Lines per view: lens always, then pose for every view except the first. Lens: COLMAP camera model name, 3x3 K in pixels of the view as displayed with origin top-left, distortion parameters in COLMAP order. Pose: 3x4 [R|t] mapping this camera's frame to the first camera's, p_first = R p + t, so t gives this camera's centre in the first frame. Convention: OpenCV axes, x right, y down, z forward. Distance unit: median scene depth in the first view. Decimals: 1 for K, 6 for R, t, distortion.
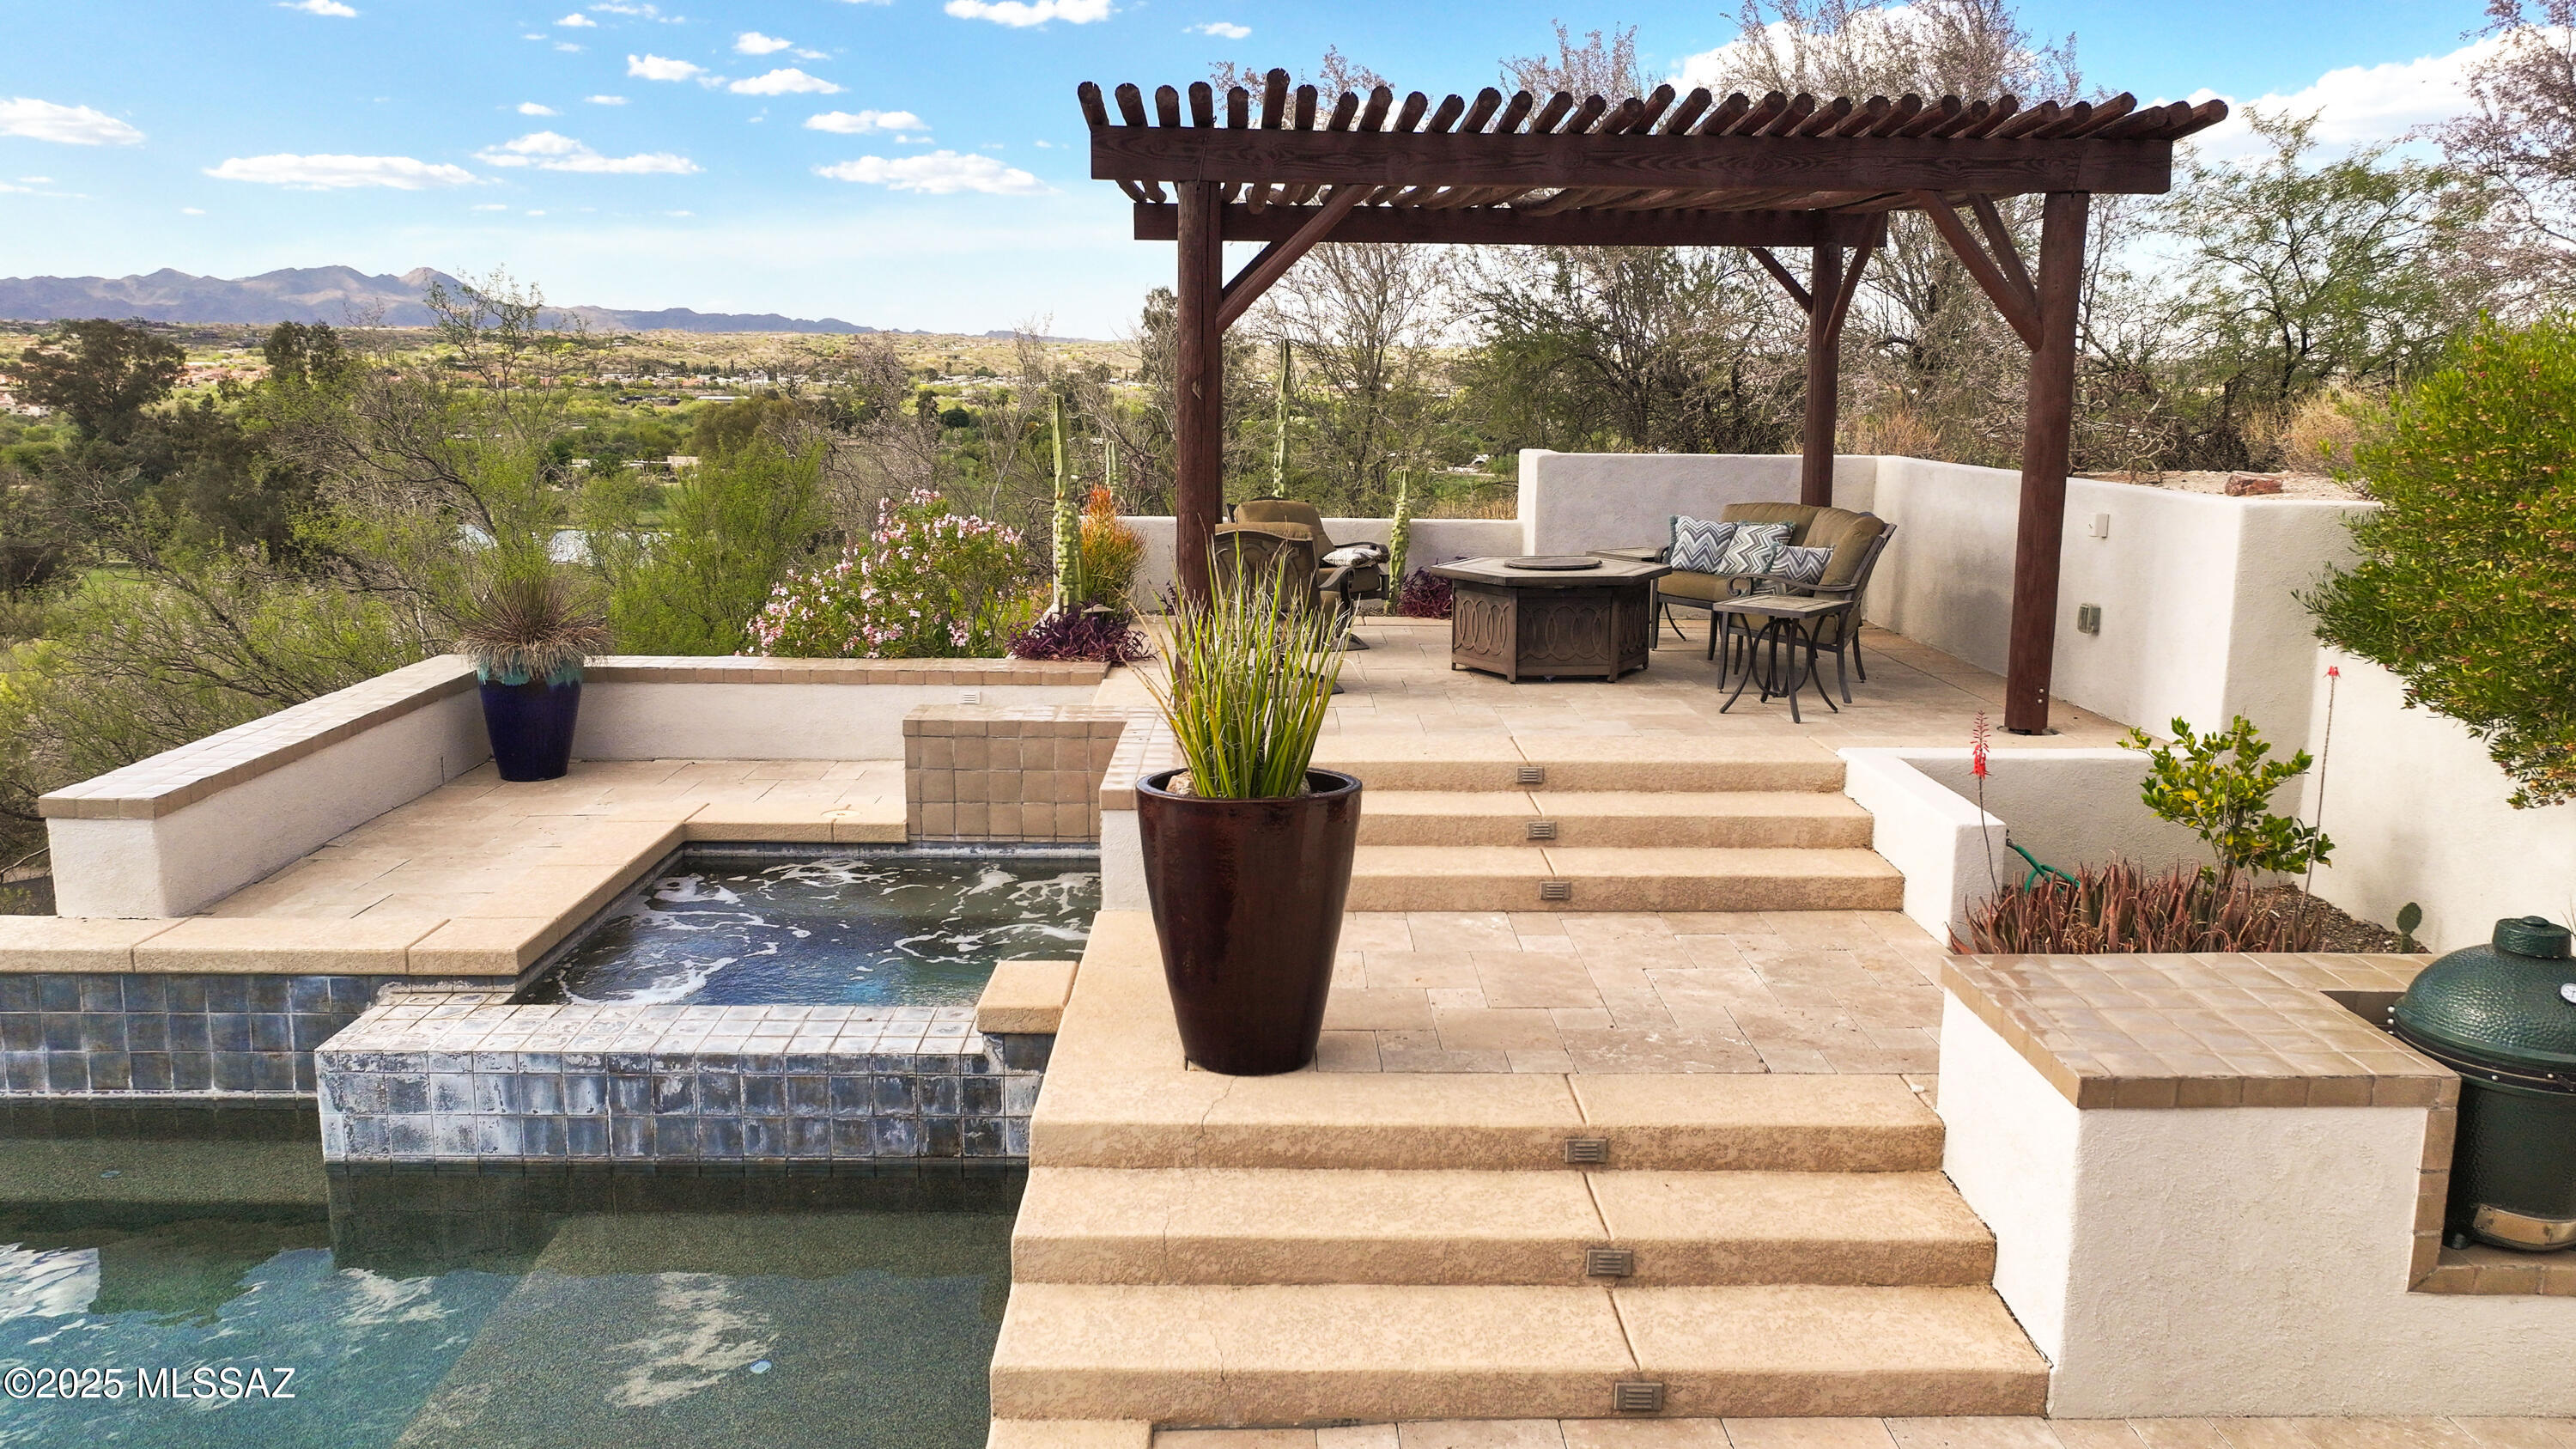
lens RADIAL K [[1841.5, 0, 1288.0], [0, 1841.5, 724.5], [0, 0, 1]] dist [-0.005897, 0.038882]
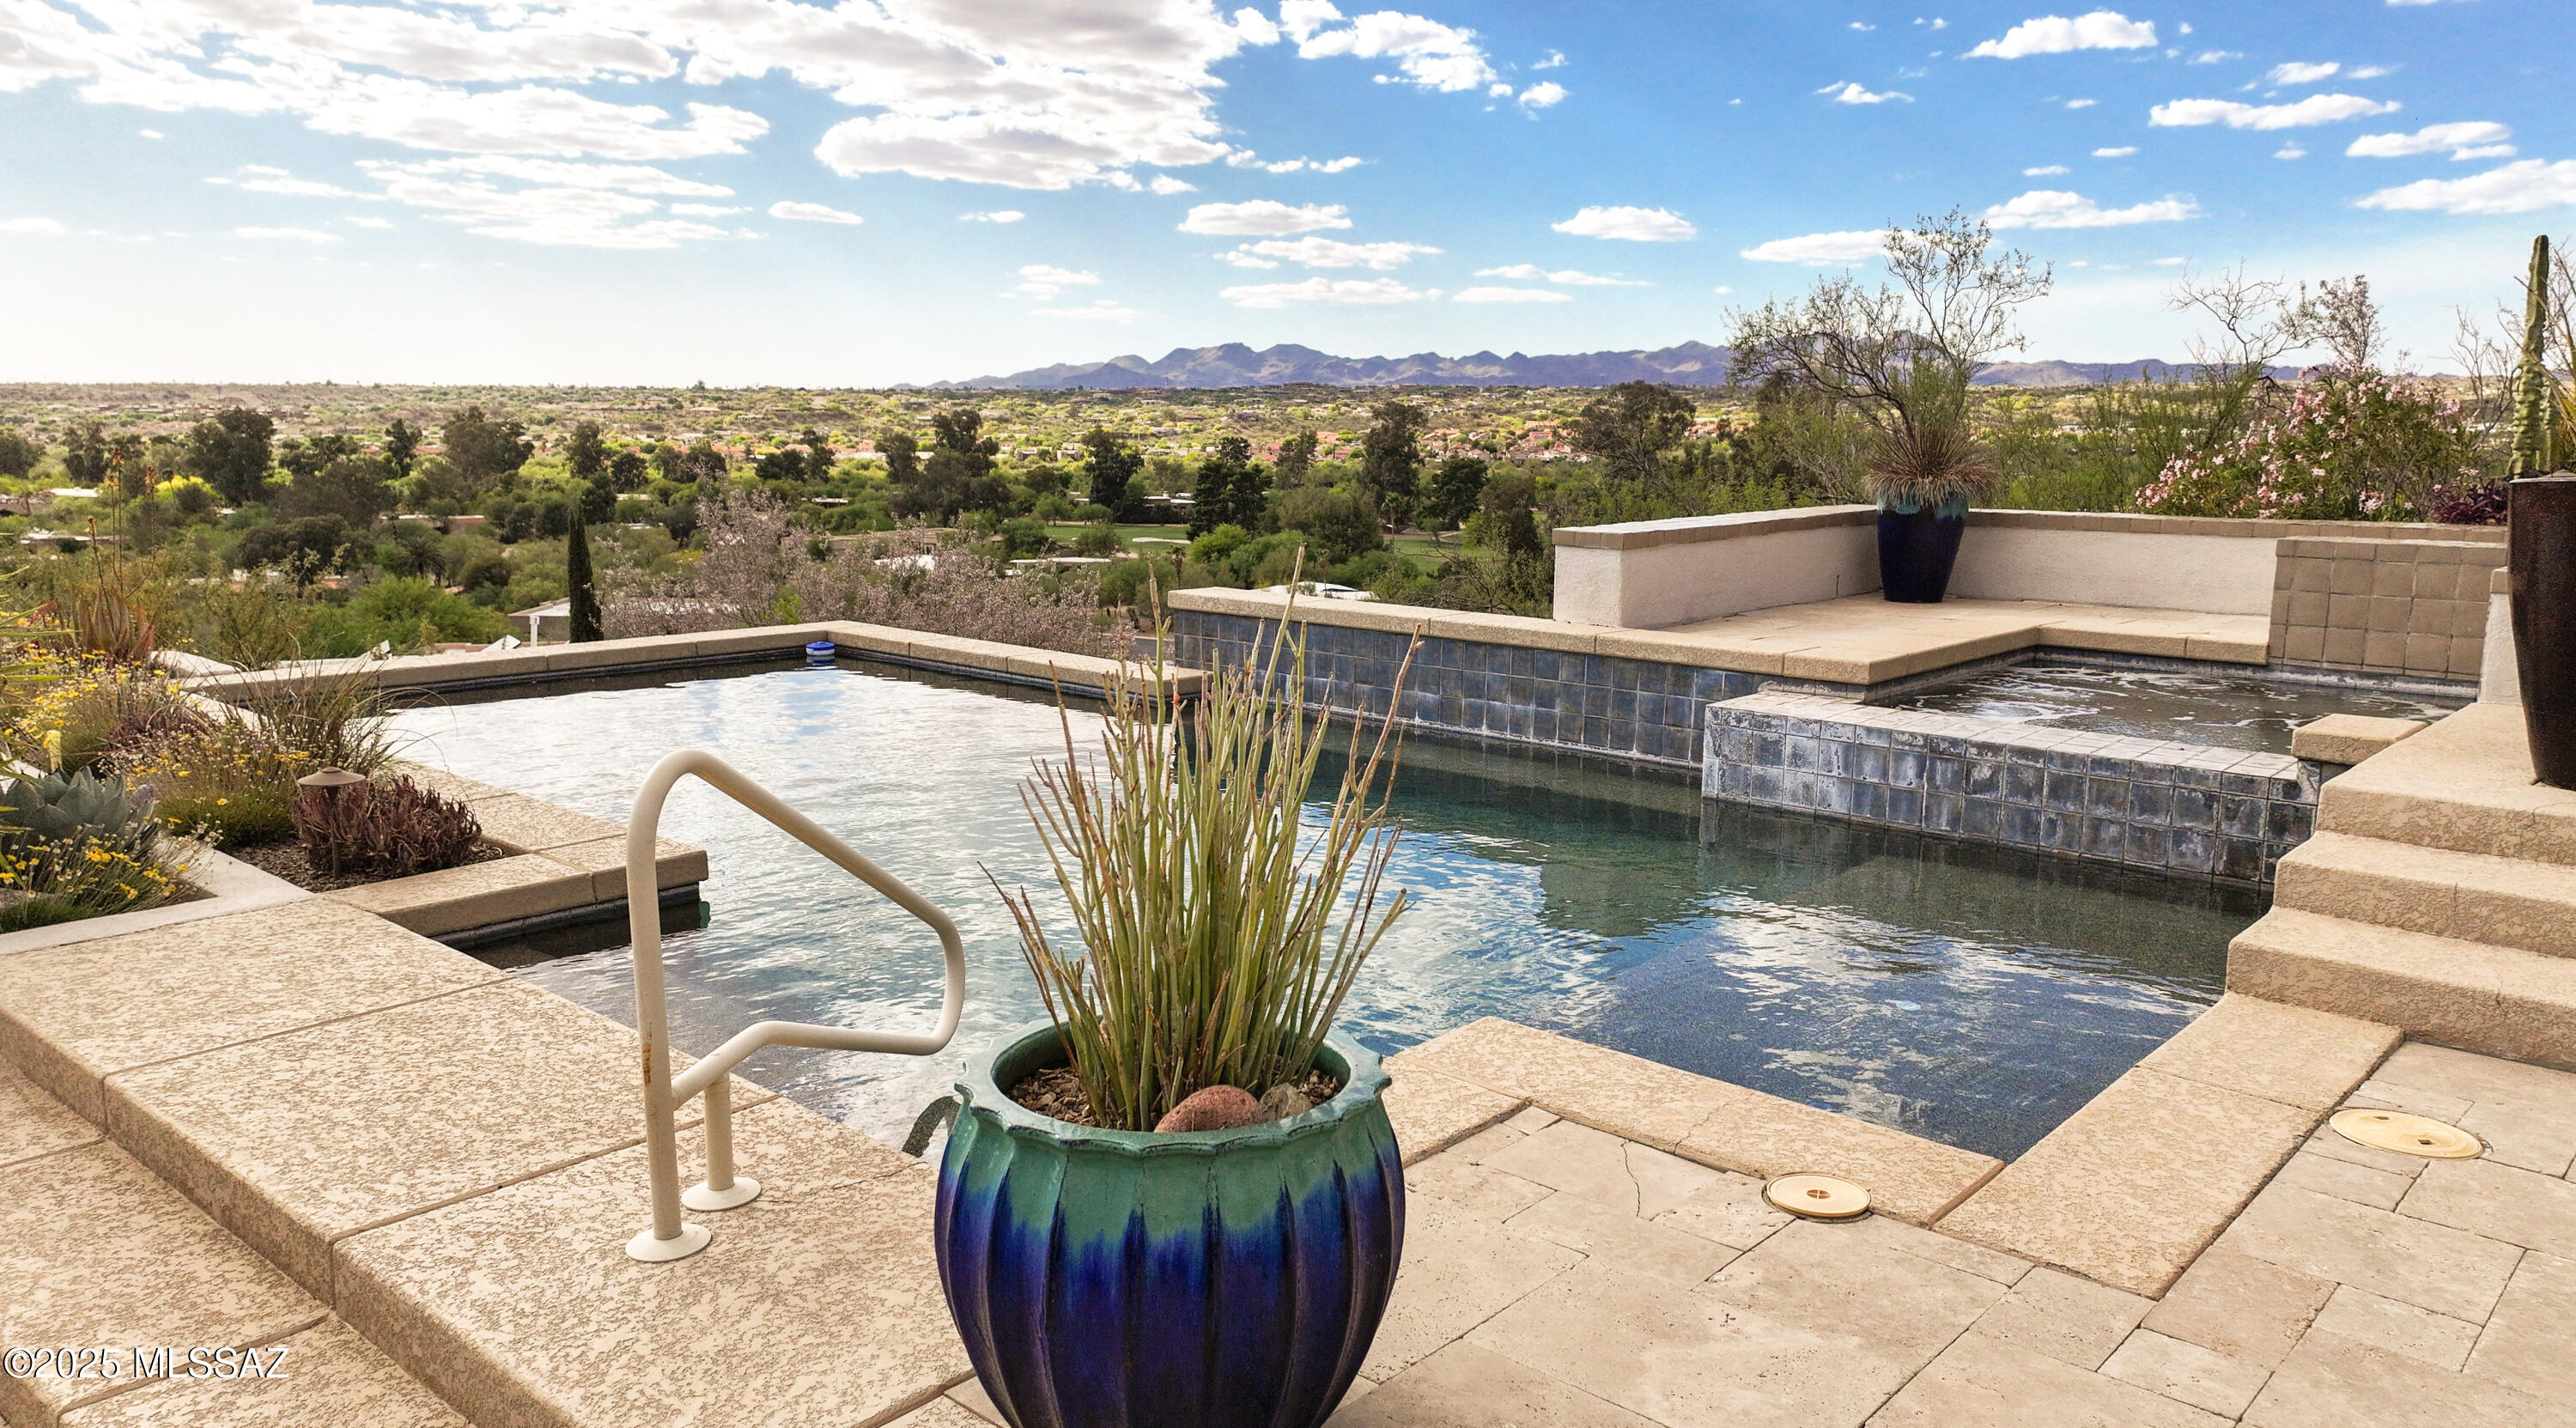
lens RADIAL K [[1796.9, 0, 1288.0], [0, 1796.9, 714.0], [0, 0, 1]] dist [0.000444, 0.065596]
pose [[0.731996, 0.104849, -0.673193, 0.092705], [-0.124812, 0.992002, 0.018789, 0.192607], [0.669779, 0.070269, 0.739228, -0.103691]]
